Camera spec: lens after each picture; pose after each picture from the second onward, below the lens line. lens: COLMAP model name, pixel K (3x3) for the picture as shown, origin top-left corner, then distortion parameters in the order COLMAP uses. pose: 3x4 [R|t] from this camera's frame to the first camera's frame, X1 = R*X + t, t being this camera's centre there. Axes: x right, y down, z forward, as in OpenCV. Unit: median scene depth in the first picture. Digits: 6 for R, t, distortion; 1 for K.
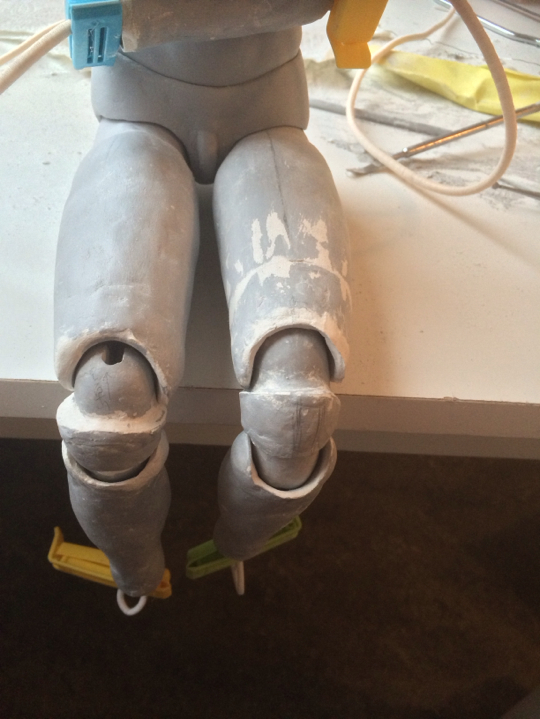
lens RADIAL K [[614.7, 0, 271.8], [0, 614.7, 358.4], [0, 0, 1]] dist [0.080497, -0.131297]
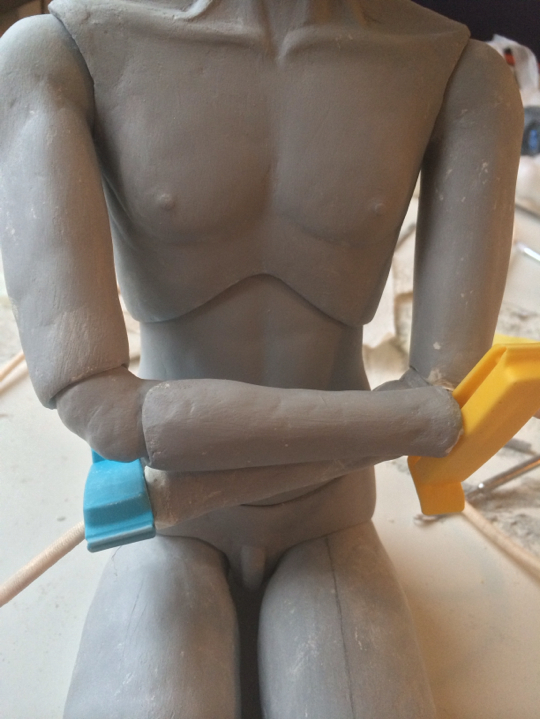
lens RADIAL K [[624.1, 0, 274.4], [0, 624.1, 356.7], [0, 0, 1]] dist [0.068944, -0.127292]
pose [[0.998978, 0.023803, -0.038420, -0.051530], [-0.029994, 0.985054, -0.169613, -0.464669], [0.033808, 0.170592, 0.984762, 0.149597]]
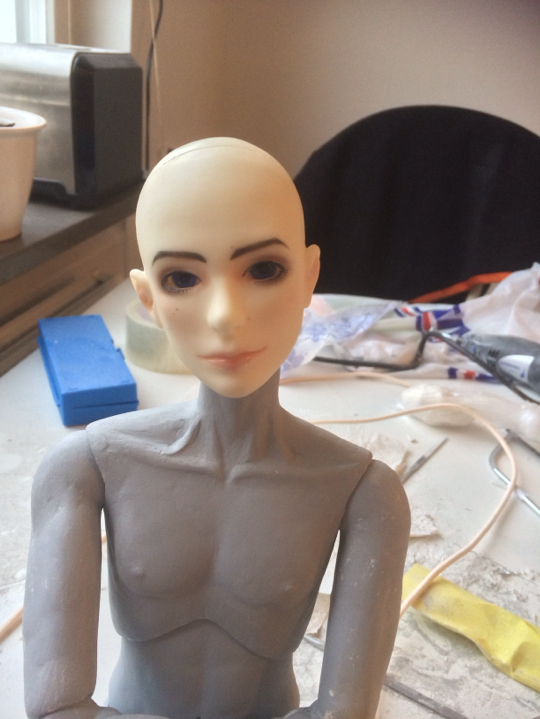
lens RADIAL K [[612.9, 0, 277.7], [0, 612.9, 356.3], [0, 0, 1]] dist [0.070622, -0.120782]
pose [[0.981681, 0.105132, -0.158904, 0.111519], [-0.156868, 0.919332, -0.360861, -0.704482], [0.108148, 0.379177, 0.918982, -0.167098]]
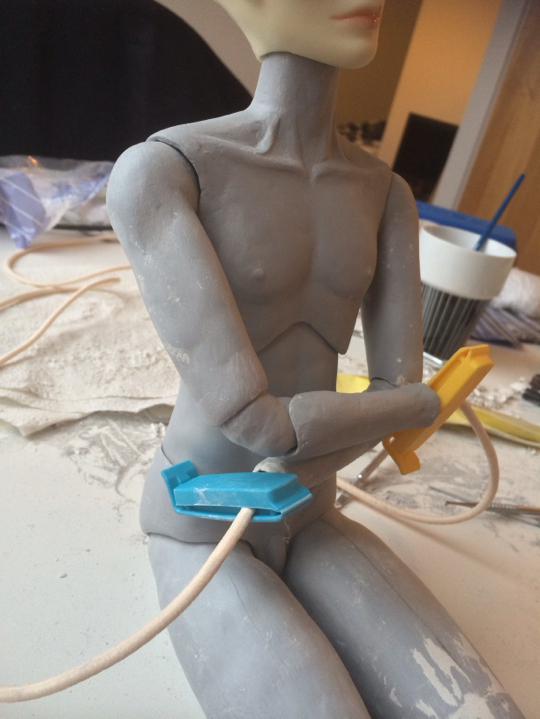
lens RADIAL K [[612.0, 0, 266.1], [0, 612.0, 358.0], [0, 0, 1]] dist [0.063511, -0.116192]
pose [[0.900631, -0.080943, 0.426979, -0.535911], [0.200137, 0.949365, -0.242179, -0.397131], [-0.385757, 0.303568, 0.871228, 0.015306]]
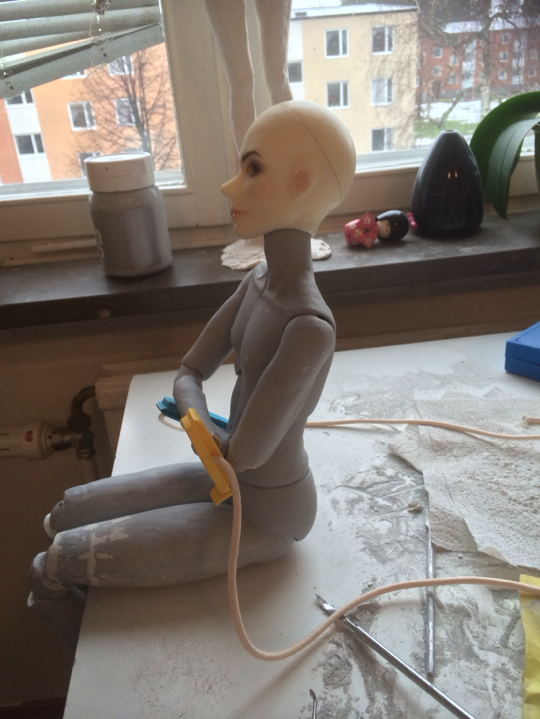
lens RADIAL K [[614.7, 0, 271.8], [0, 614.7, 358.4], [0, 0, 1]] dist [0.080497, -0.131297]
pose [[0.072170, 0.324158, -0.943246, 1.428895], [-0.658123, 0.726088, 0.199174, -1.059109], [0.749443, 0.606398, 0.265738, 0.391091]]
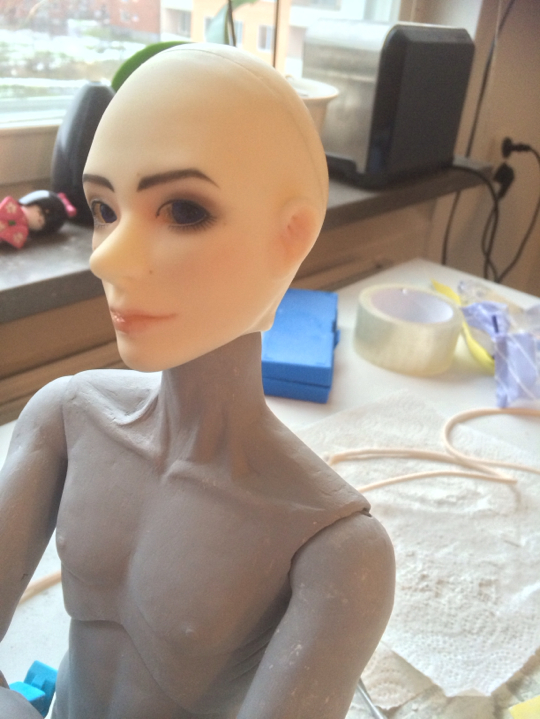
lens RADIAL K [[624.1, 0, 274.4], [0, 624.1, 356.7], [0, 0, 1]] dist [0.068944, -0.127292]
pose [[0.731662, 0.308521, -0.607853, 0.411521], [-0.507831, 0.841547, -0.184134, -0.890312], [0.454728, 0.443410, 0.772405, 0.127296]]
